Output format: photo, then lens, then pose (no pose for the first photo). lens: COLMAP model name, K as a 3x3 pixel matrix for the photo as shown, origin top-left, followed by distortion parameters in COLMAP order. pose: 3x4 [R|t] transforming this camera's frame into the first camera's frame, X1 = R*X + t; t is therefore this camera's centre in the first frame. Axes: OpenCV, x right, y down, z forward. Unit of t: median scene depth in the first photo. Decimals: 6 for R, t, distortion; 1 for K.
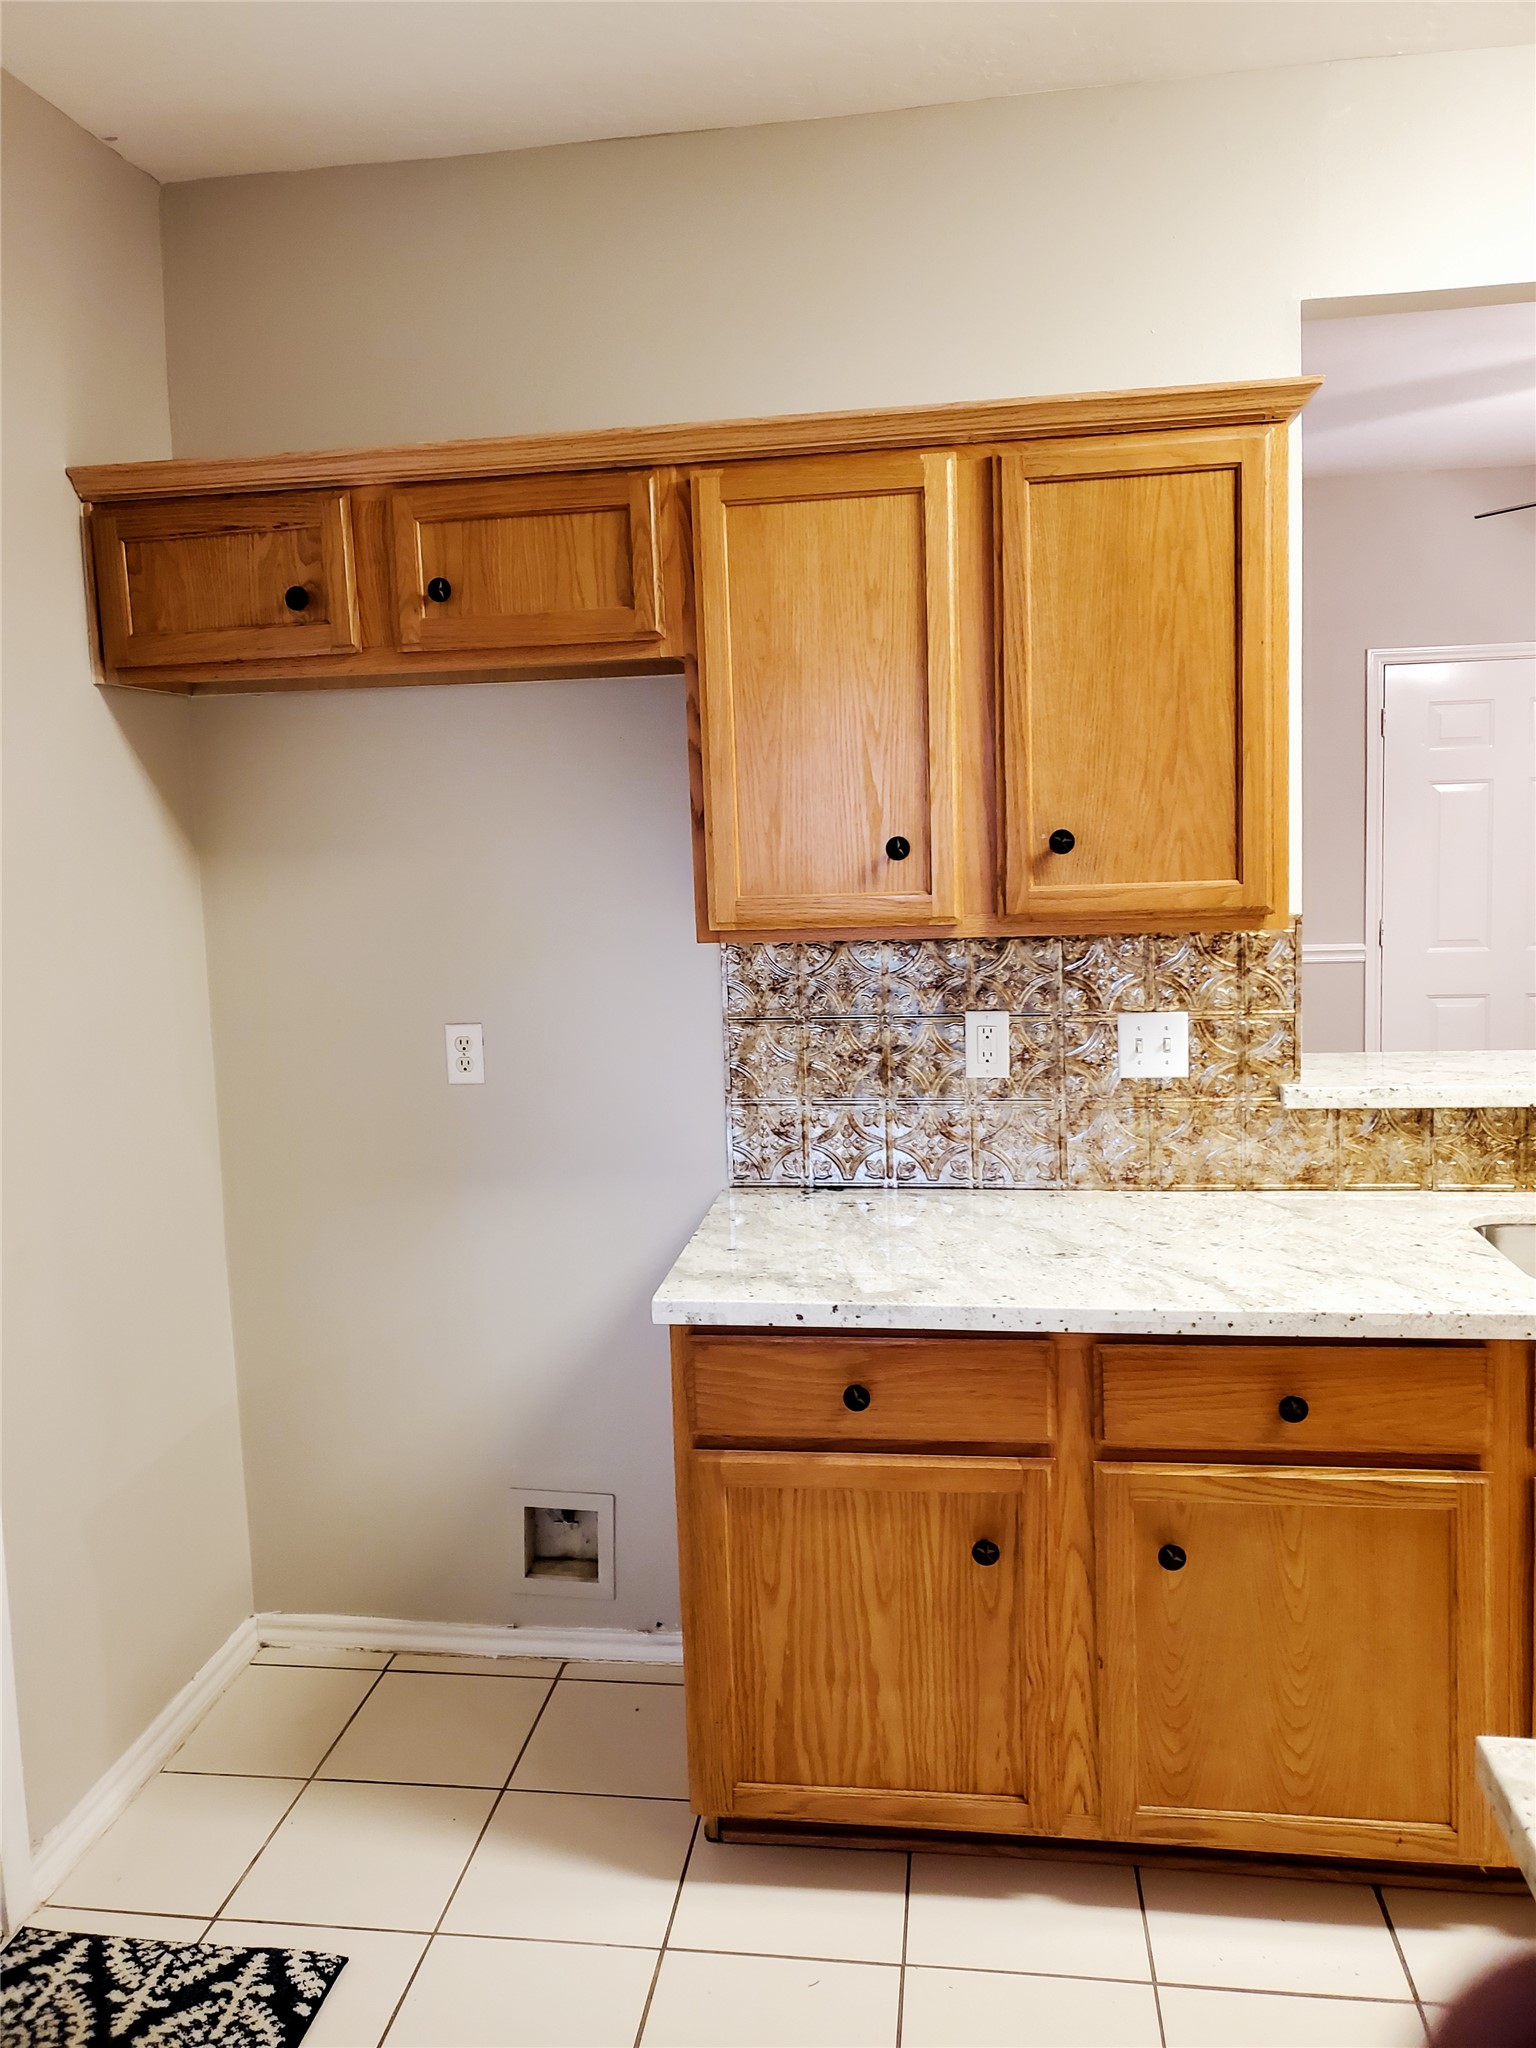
lens RADIAL K [[1560.0, 0, 739.3], [0, 1560.0, 987.7], [0, 0, 1]] dist [0.062889, -0.033226]
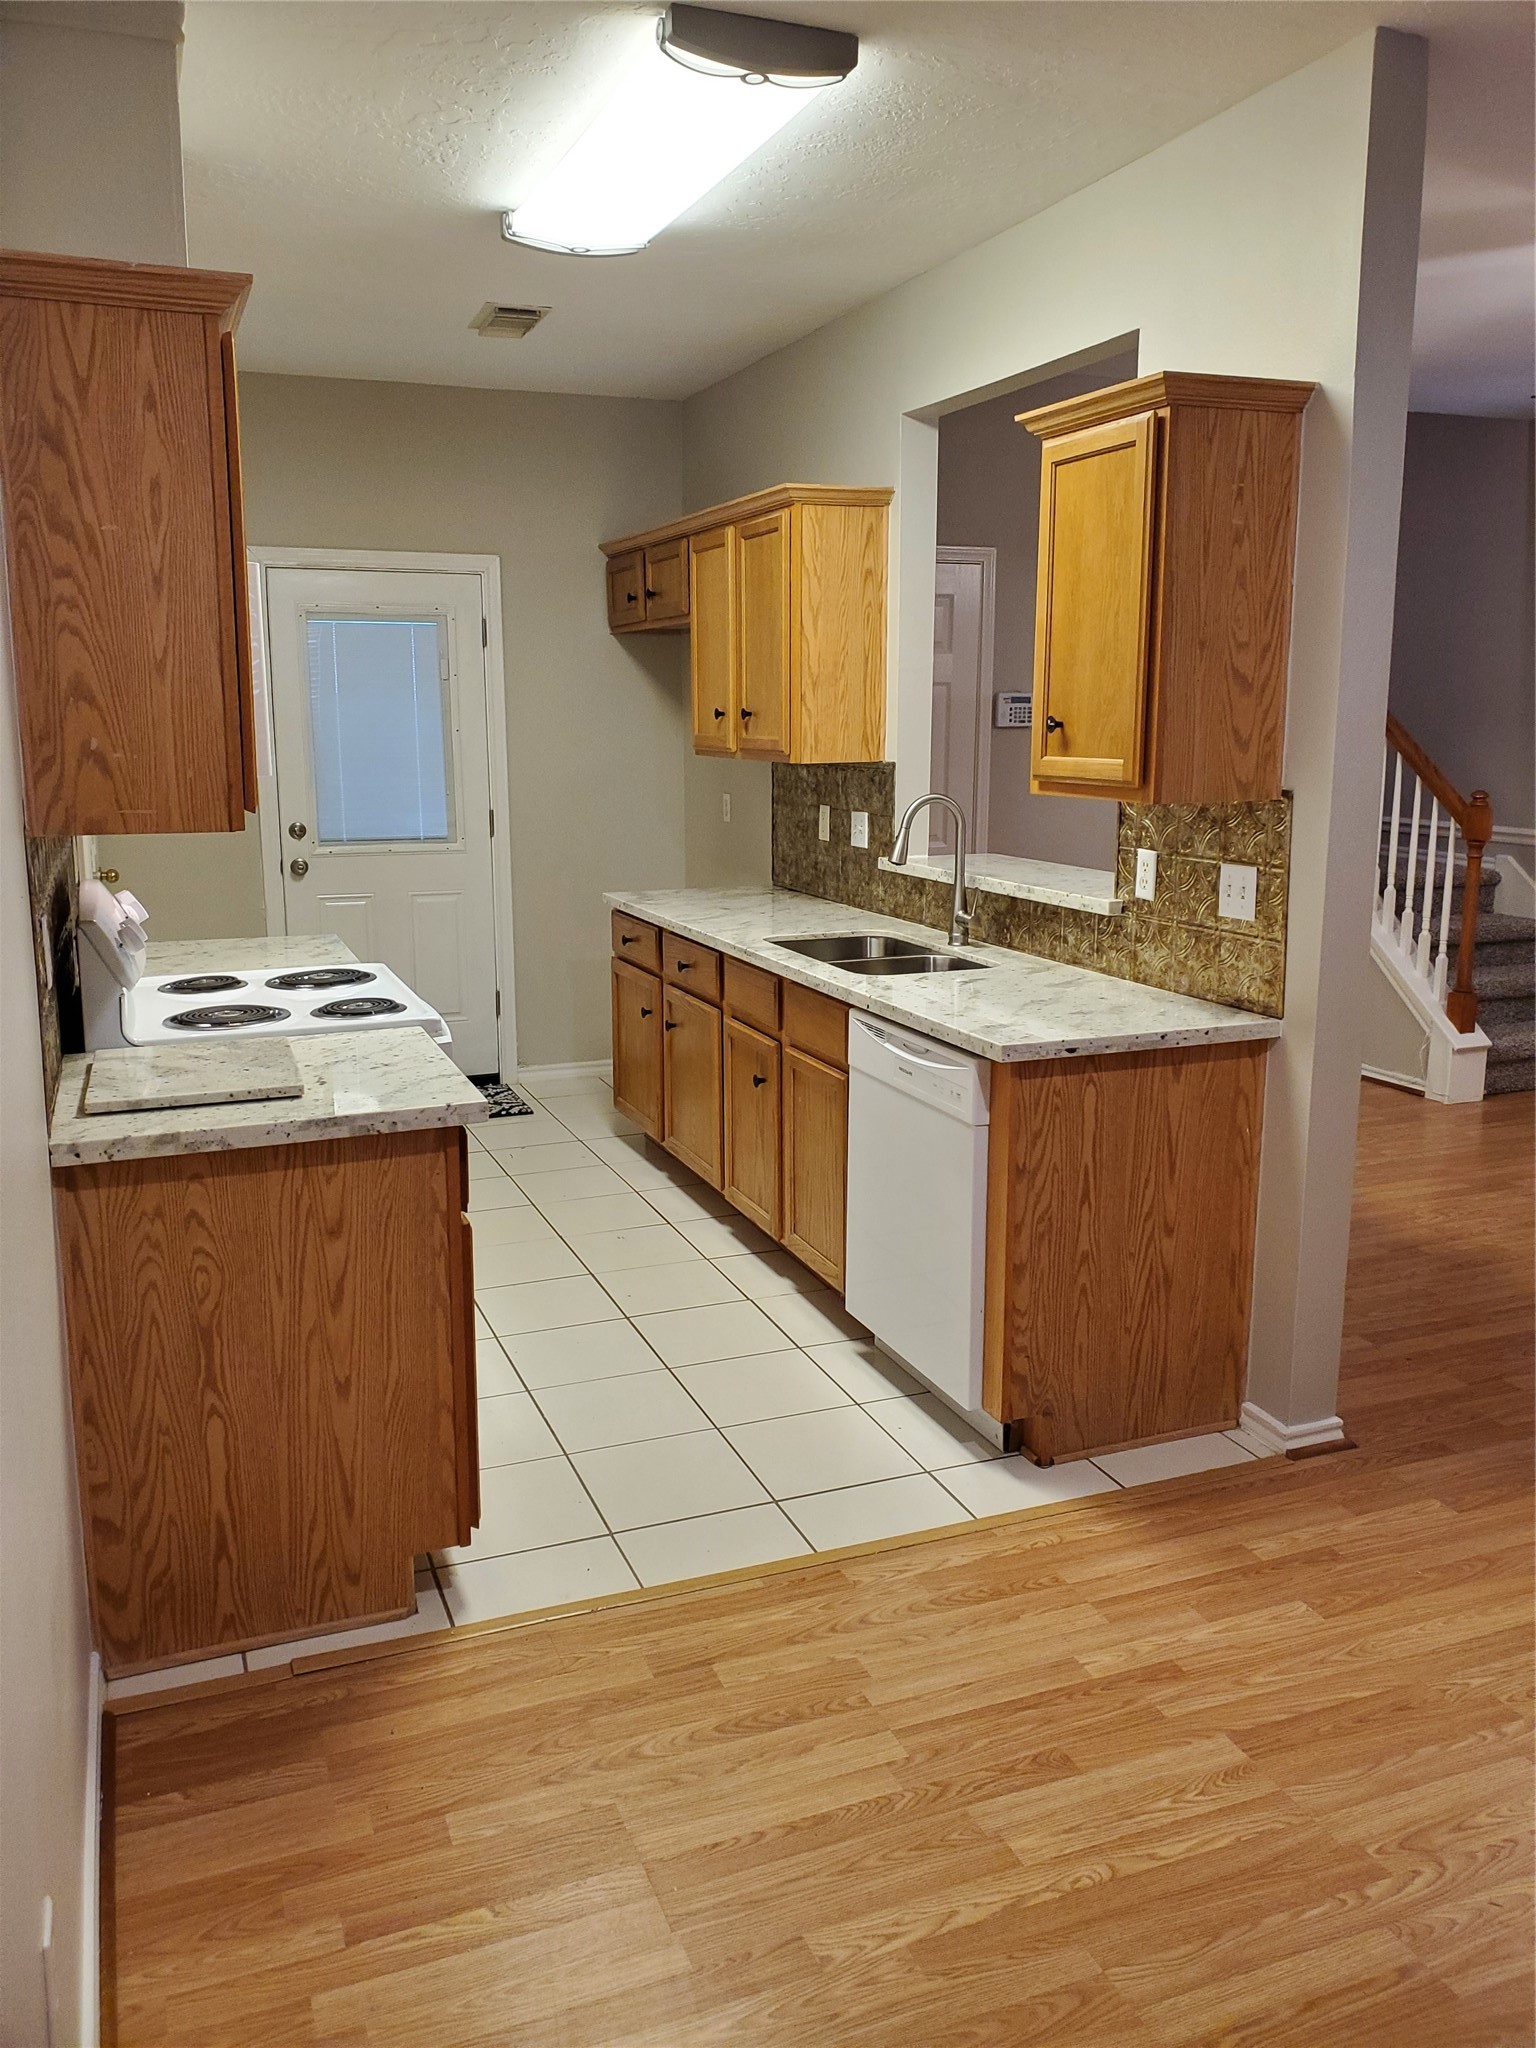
lens RADIAL K [[1577.4, 0, 767.8], [0, 1577.4, 984.8], [0, 0, 1]] dist [0.039223, -0.015832]
pose [[0.496848, 0.182055, -0.848527, 2.168696], [-0.105426, 0.983169, 0.149211, -0.059759], [0.861410, 0.015322, 0.507678, -0.076701]]
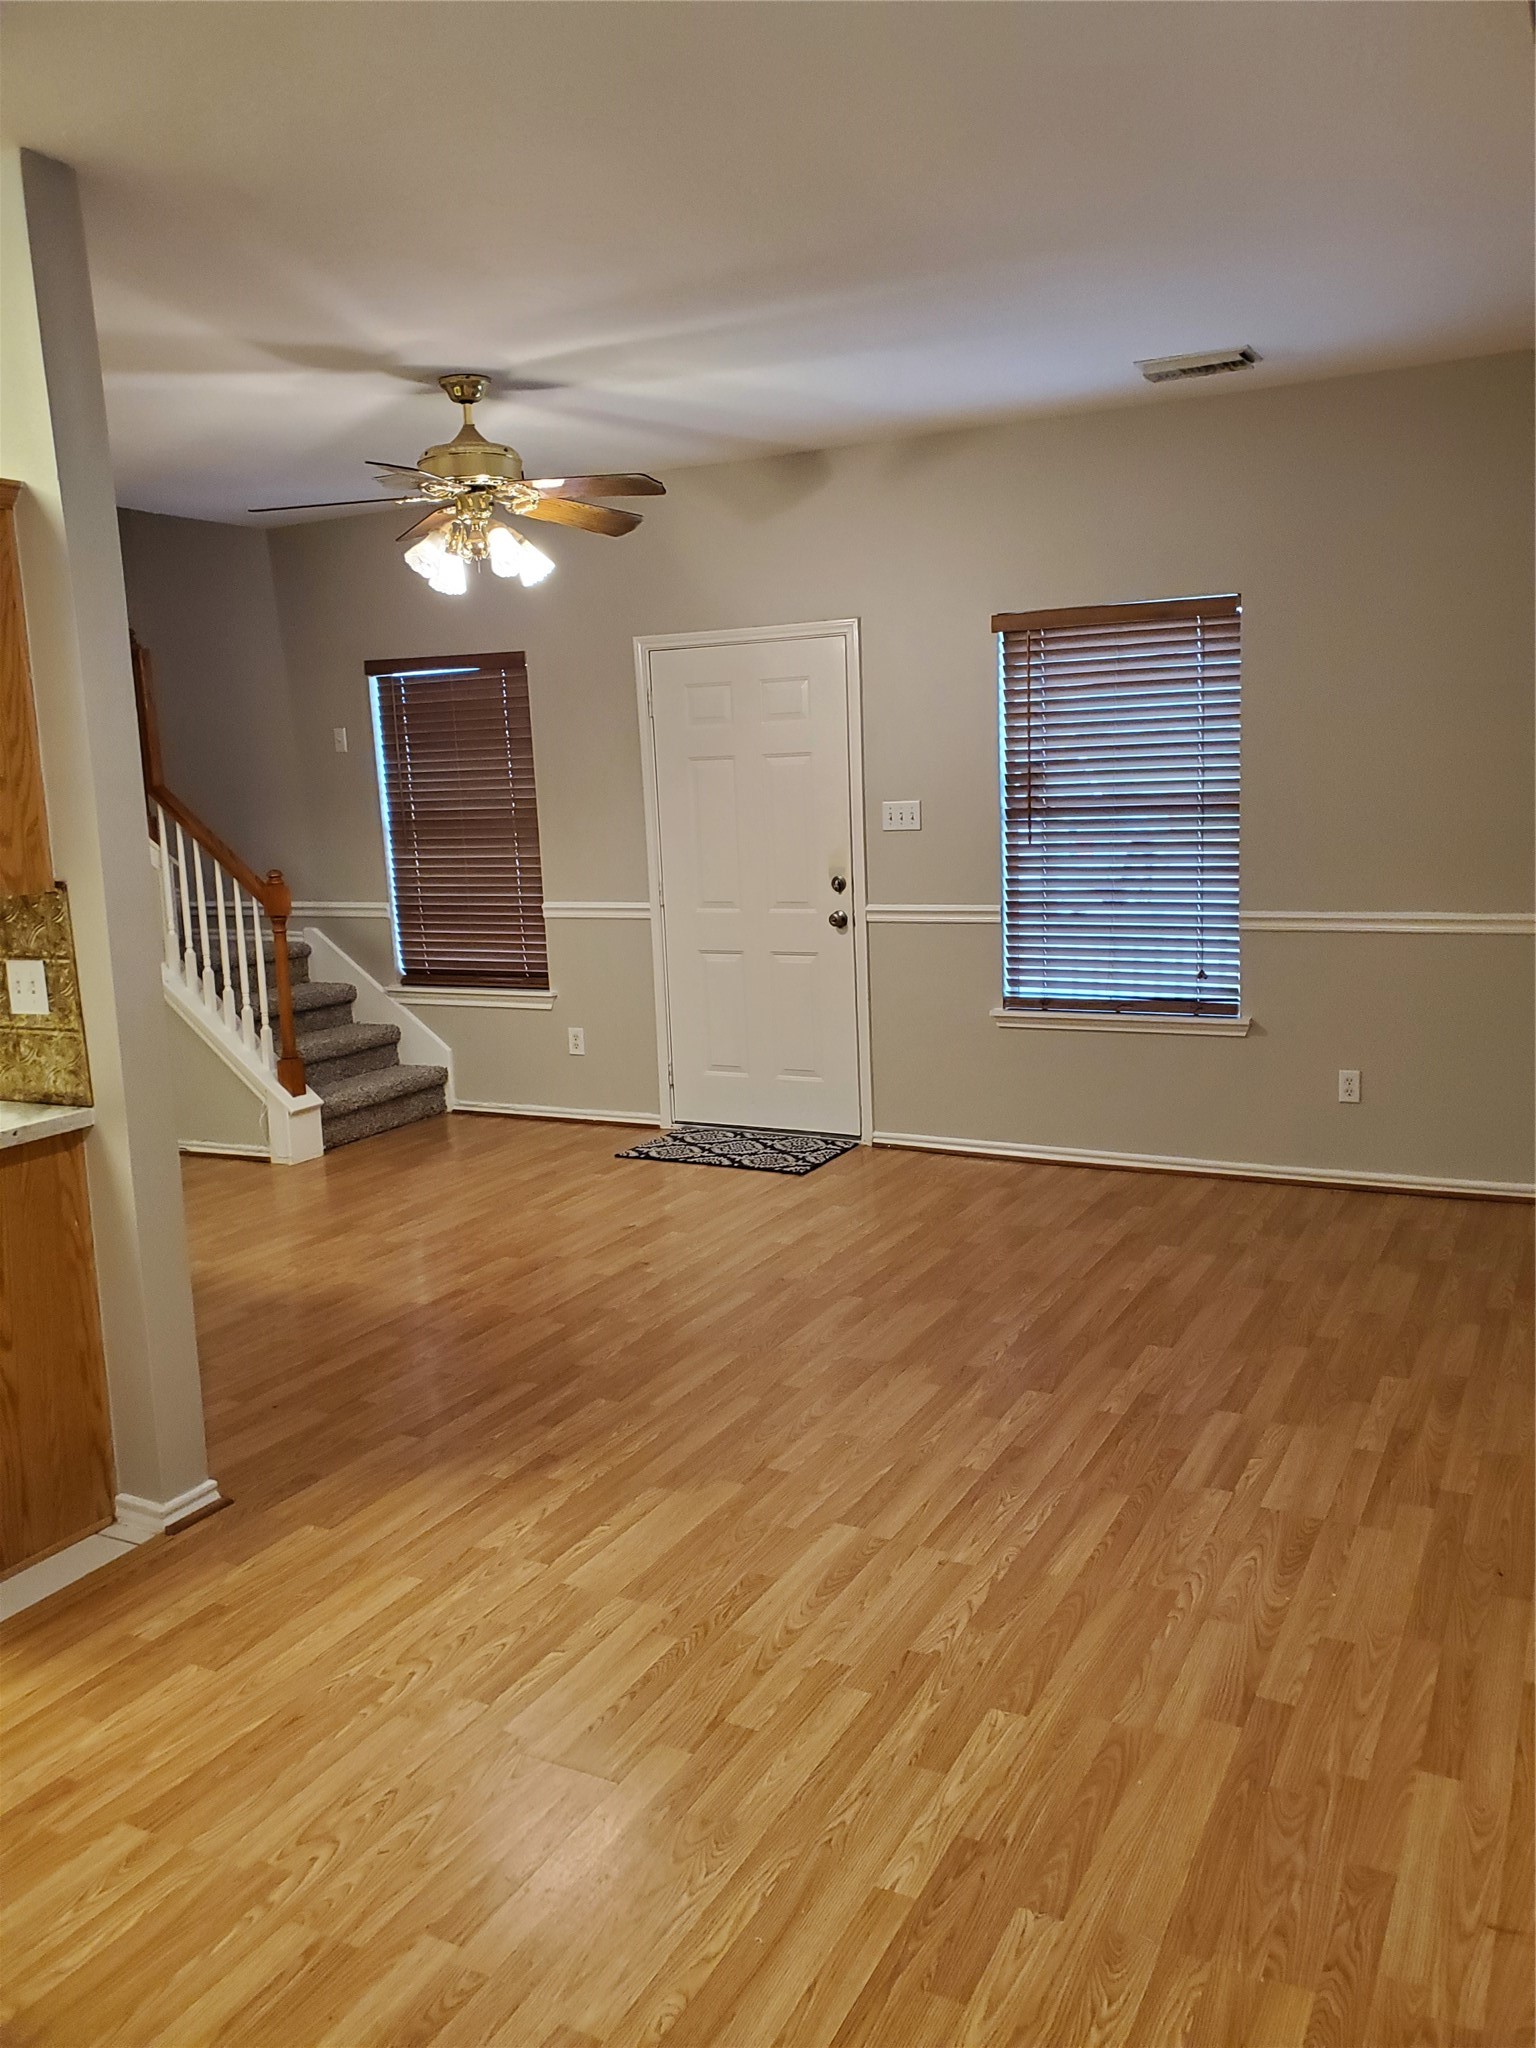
lens RADIAL K [[1577.4, 0, 774.5], [0, 1577.4, 1015.6], [0, 0, 1]] dist [0.039223, -0.015832]
pose [[0.942301, 0.047782, -0.331338, 2.243922], [-0.027598, 0.997480, 0.065361, -0.059186], [0.333626, -0.052445, 0.941245, -0.096177]]
